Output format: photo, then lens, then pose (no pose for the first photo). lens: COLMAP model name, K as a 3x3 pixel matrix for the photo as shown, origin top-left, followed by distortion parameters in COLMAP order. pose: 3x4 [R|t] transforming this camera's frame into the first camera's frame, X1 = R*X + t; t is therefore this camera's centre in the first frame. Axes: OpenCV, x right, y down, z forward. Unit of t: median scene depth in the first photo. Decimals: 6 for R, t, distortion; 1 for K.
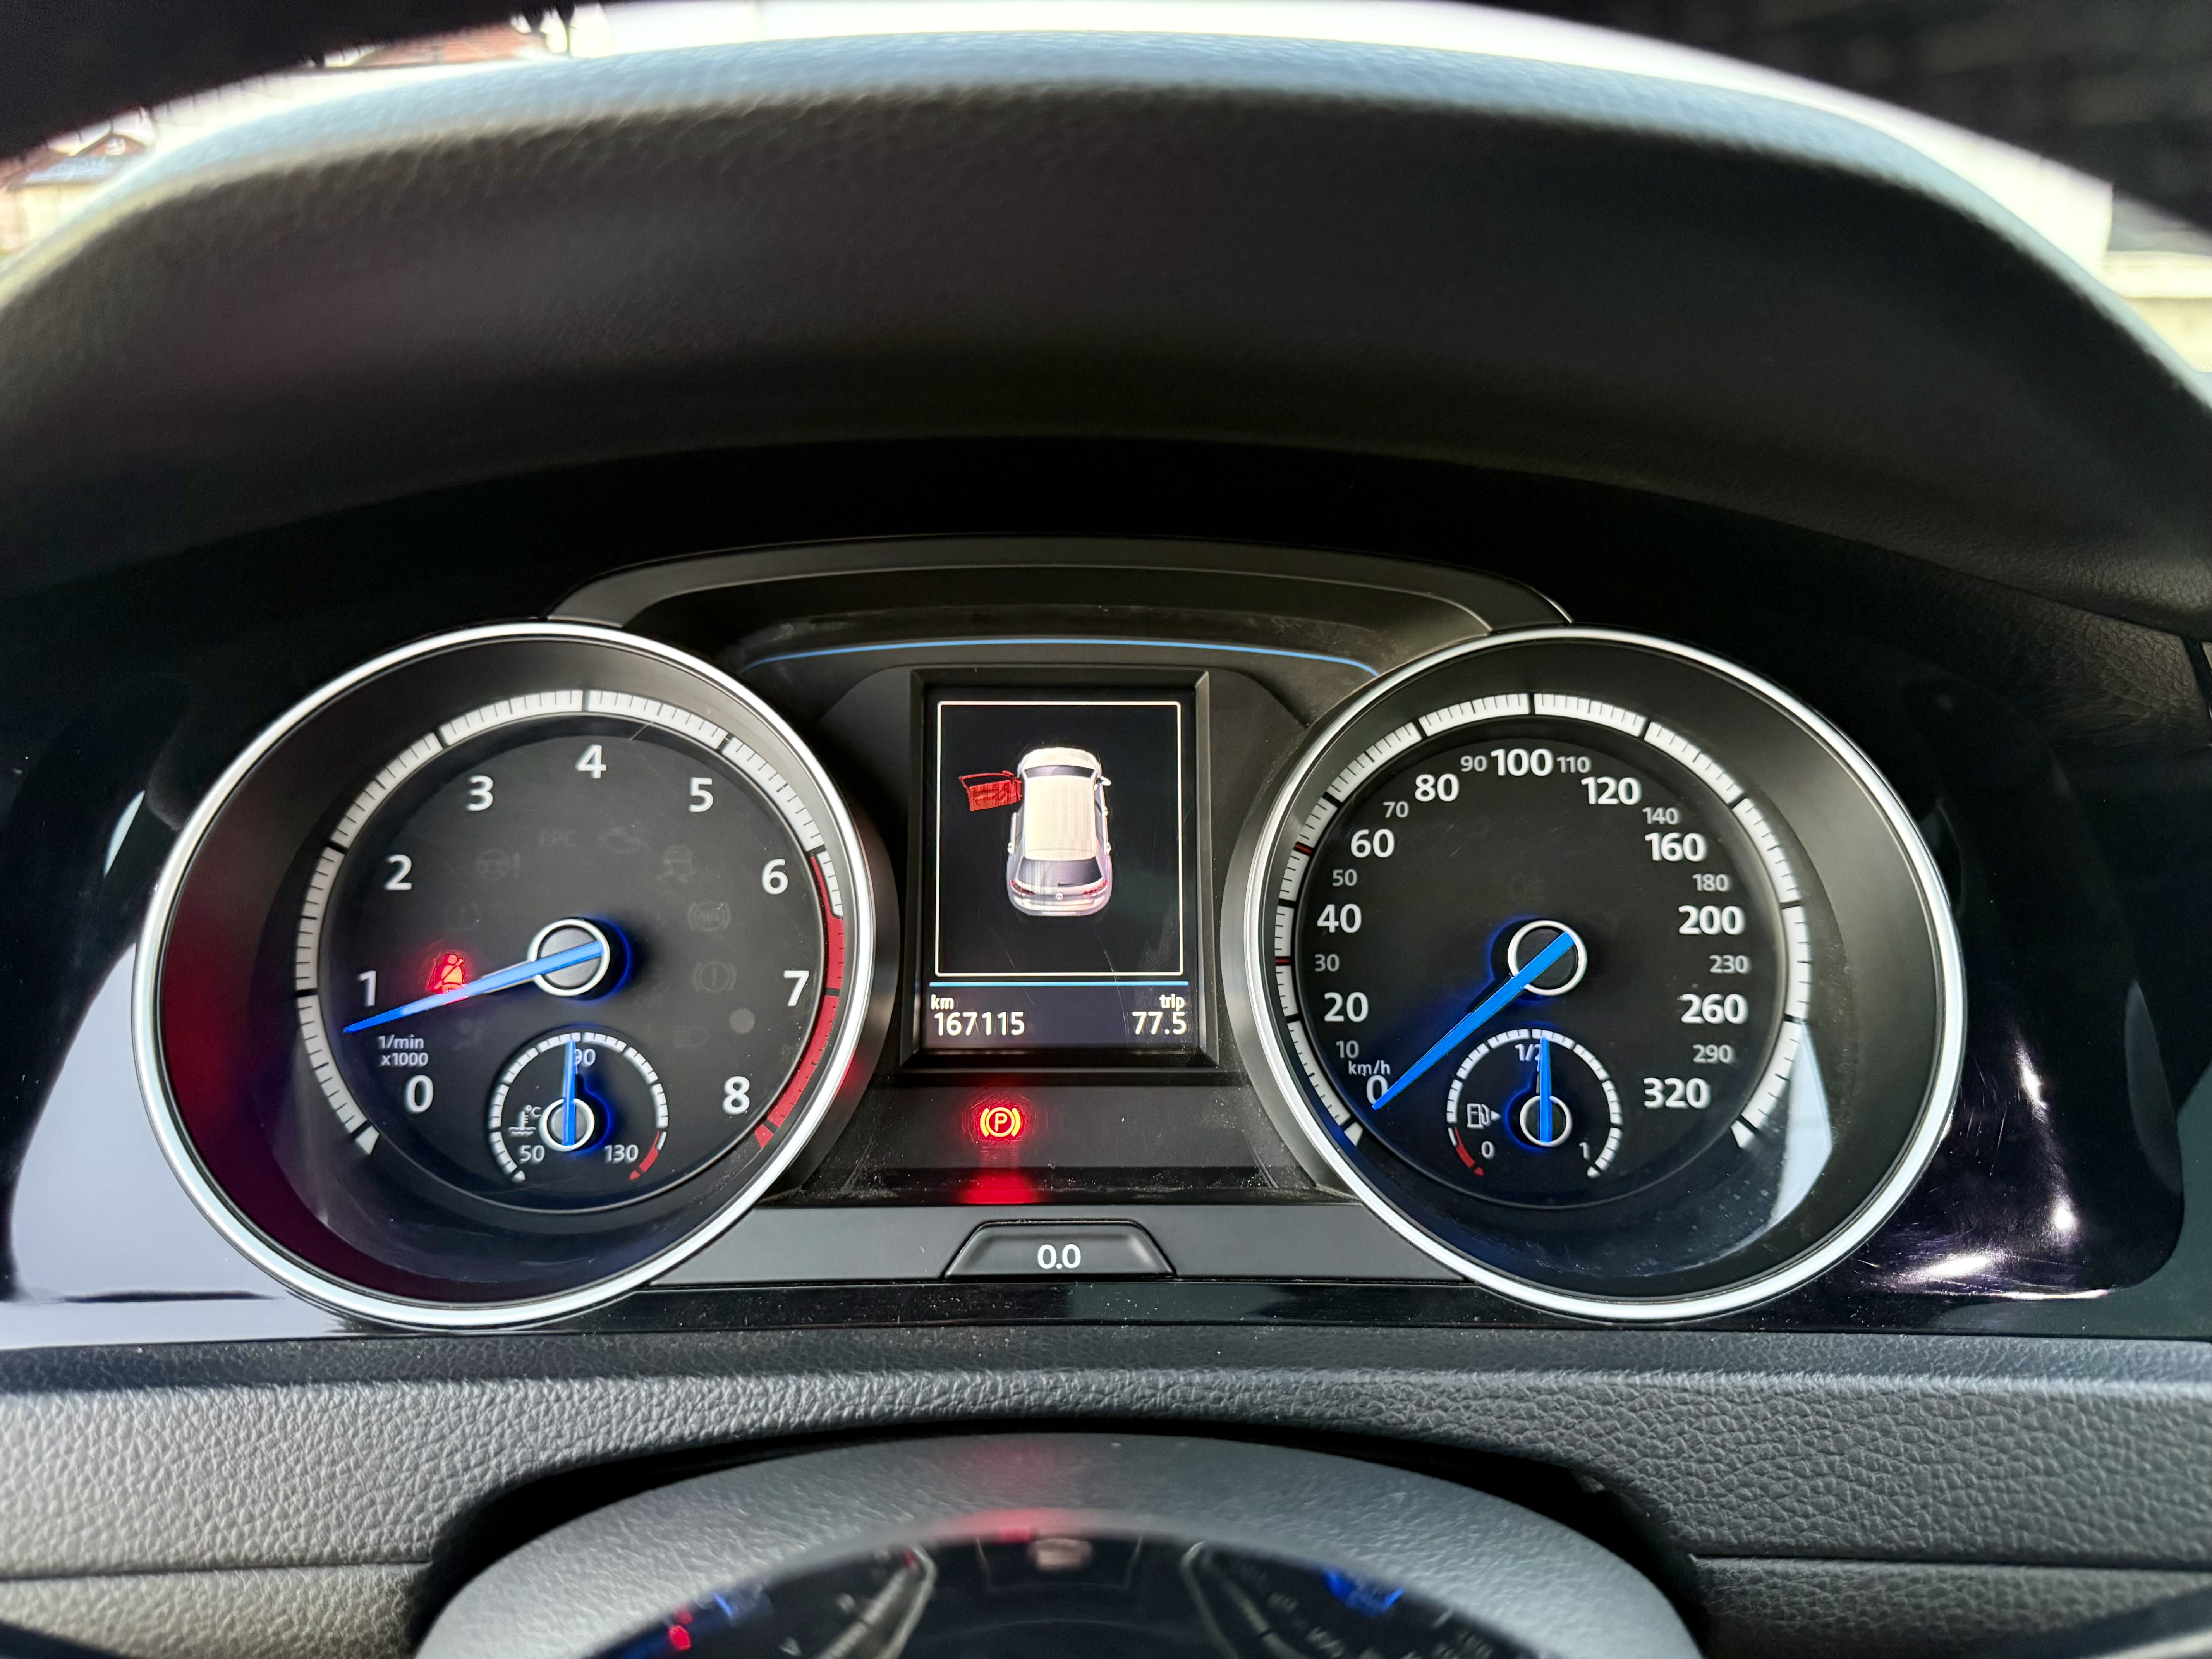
lens RADIAL K [[1586.1, 0, 1106.0], [0, 1586.1, 829.5], [0, 0, 1]] dist [0.064226, -0.053972]
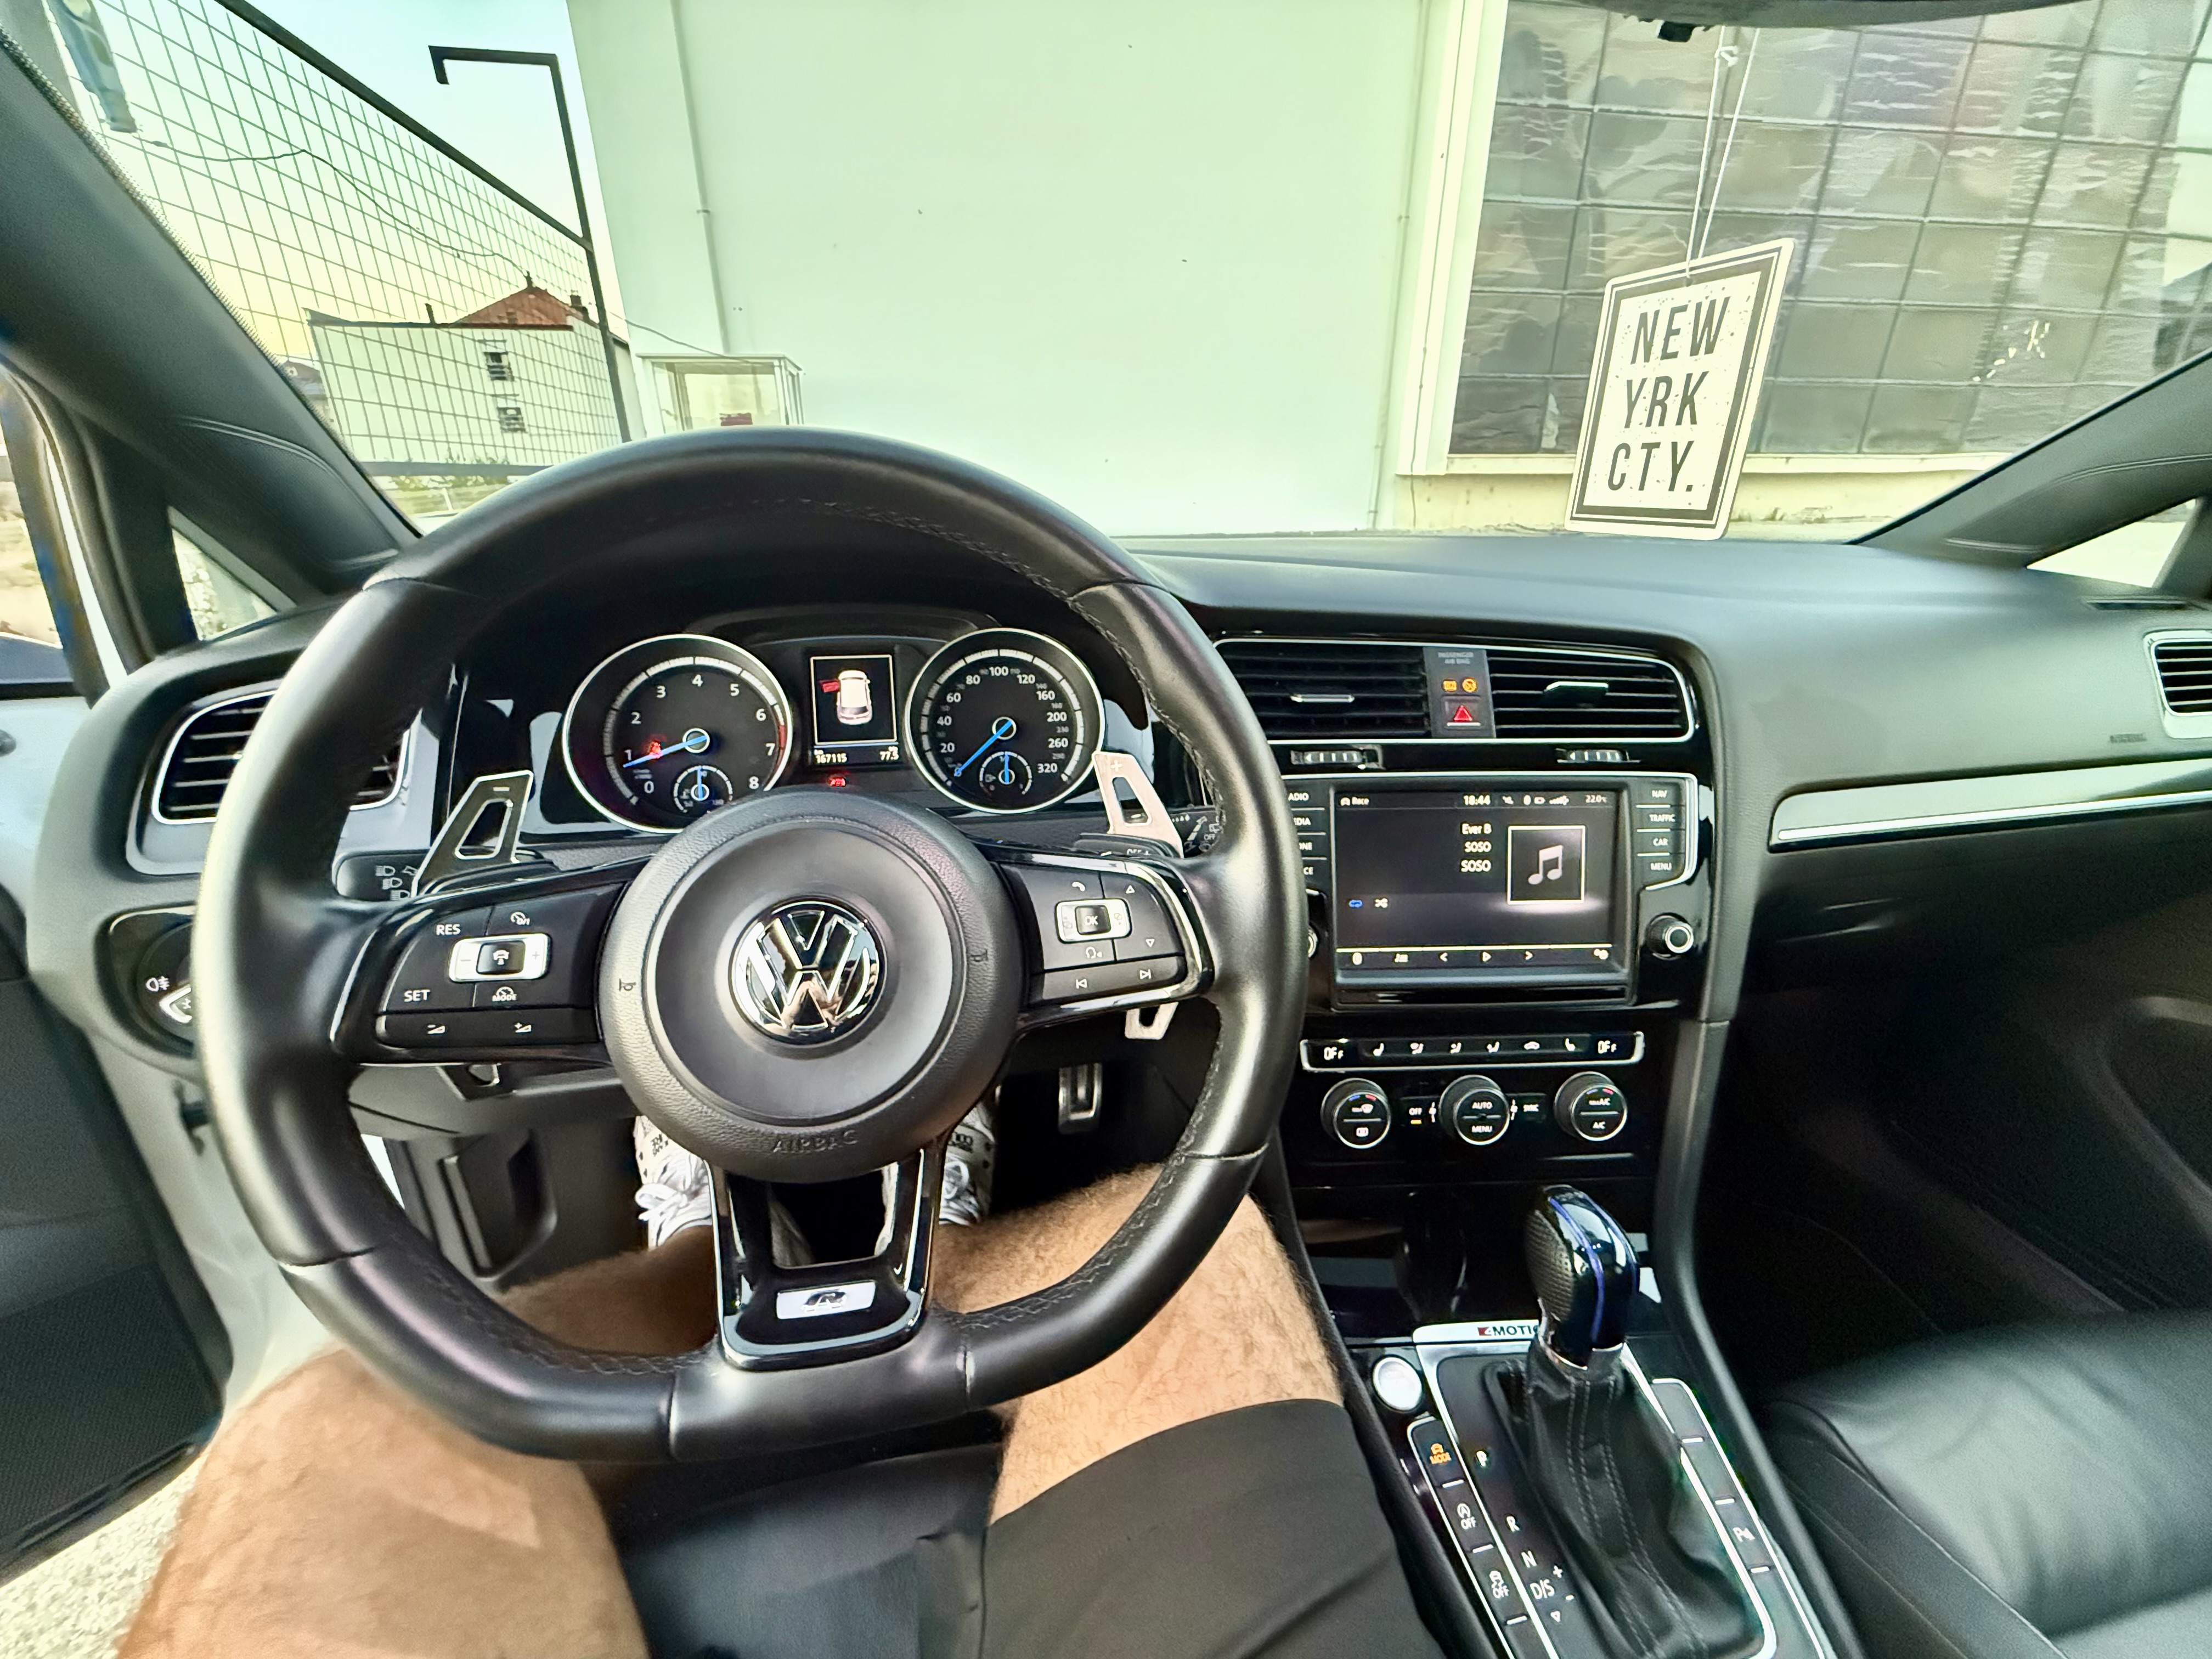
lens RADIAL K [[899.7, 0, 1093.0], [0, 899.7, 826.8], [0, 0, 1]] dist [0.002313, -0.000902]
pose [[0.986294, -0.059308, 0.153967, 0.152121], [0.052432, 0.997454, 0.048346, 0.199430], [-0.156443, -0.039611, 0.986892, -0.869704]]
